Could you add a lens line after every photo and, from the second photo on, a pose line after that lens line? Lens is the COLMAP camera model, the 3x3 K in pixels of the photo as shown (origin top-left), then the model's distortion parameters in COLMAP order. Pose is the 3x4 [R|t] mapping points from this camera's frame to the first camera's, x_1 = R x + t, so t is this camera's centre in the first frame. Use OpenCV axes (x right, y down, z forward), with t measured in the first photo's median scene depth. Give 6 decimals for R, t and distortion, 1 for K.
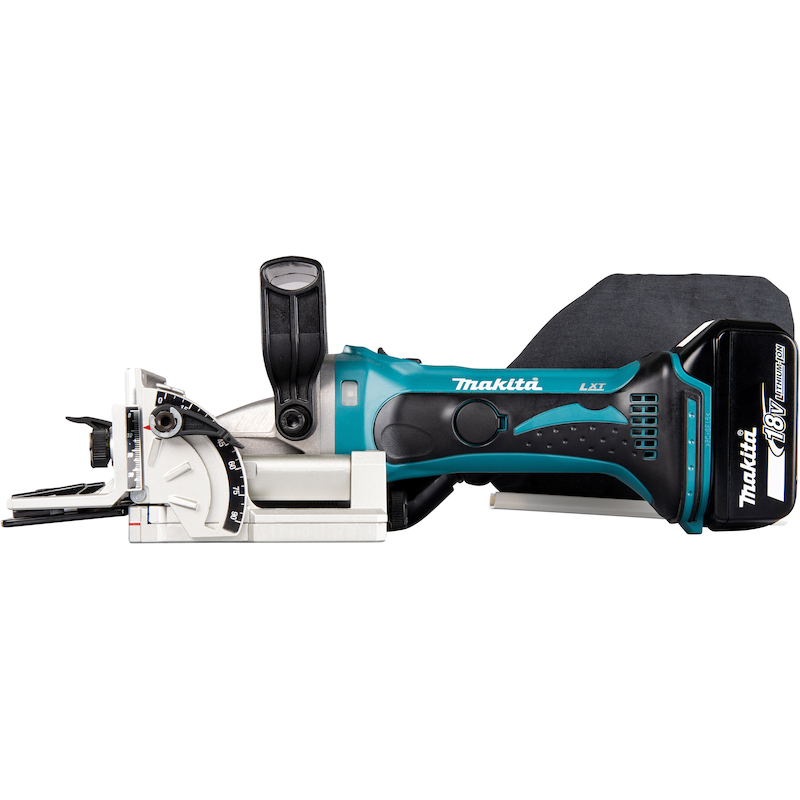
lens RADIAL K [[1653.4, 0, 400.7], [0, 1653.4, 466.8], [0, 0, 1]] dist [0.040676, 0.368762]
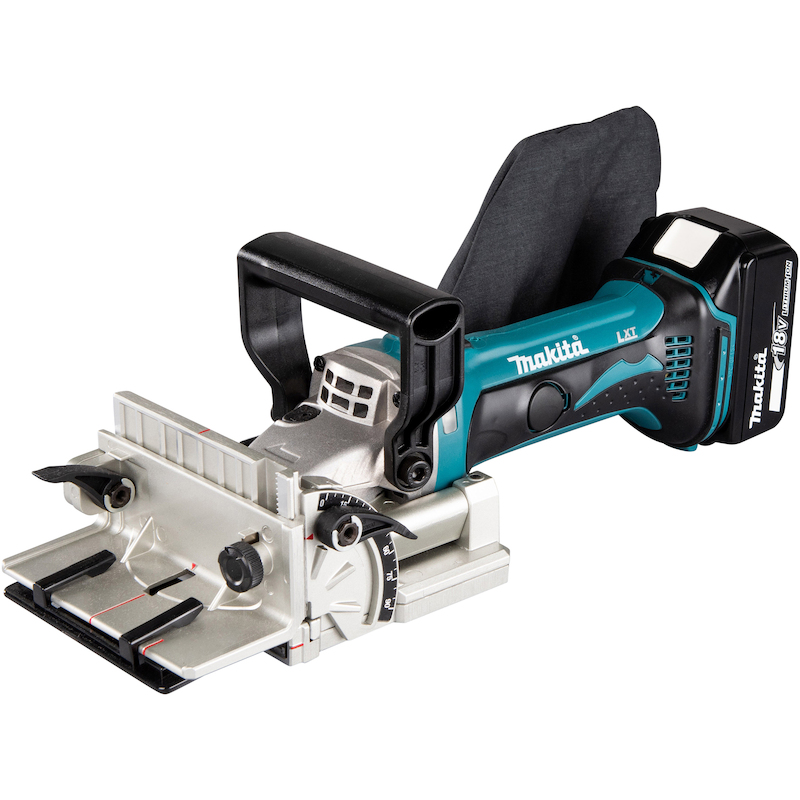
lens RADIAL K [[2537.7, 0, 400.0], [0, 2537.7, 400.0], [0, 0, 1]] dist [0.023765, -0.782037]
pose [[0.768288, -0.234253, 0.595701, -0.818277], [-0.000303, 0.930498, 0.366298, -0.526622], [-0.640105, -0.281603, 0.714819, 0.083449]]
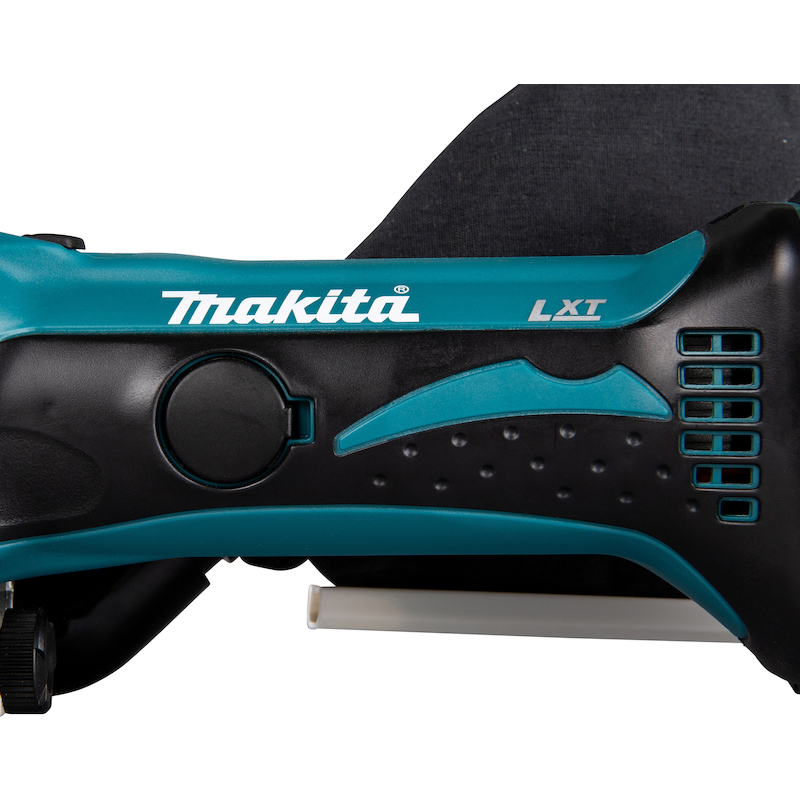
lens RADIAL K [[2185.6, 0, 297.0], [0, 2185.6, 401.1], [0, 0, 1]] dist [0.094284, 0.127938]
pose [[0.999170, -0.012898, -0.038649, 0.078192], [0.013337, 0.999849, 0.011124, -0.035605], [0.038500, -0.011630, 0.999191, 0.549758]]
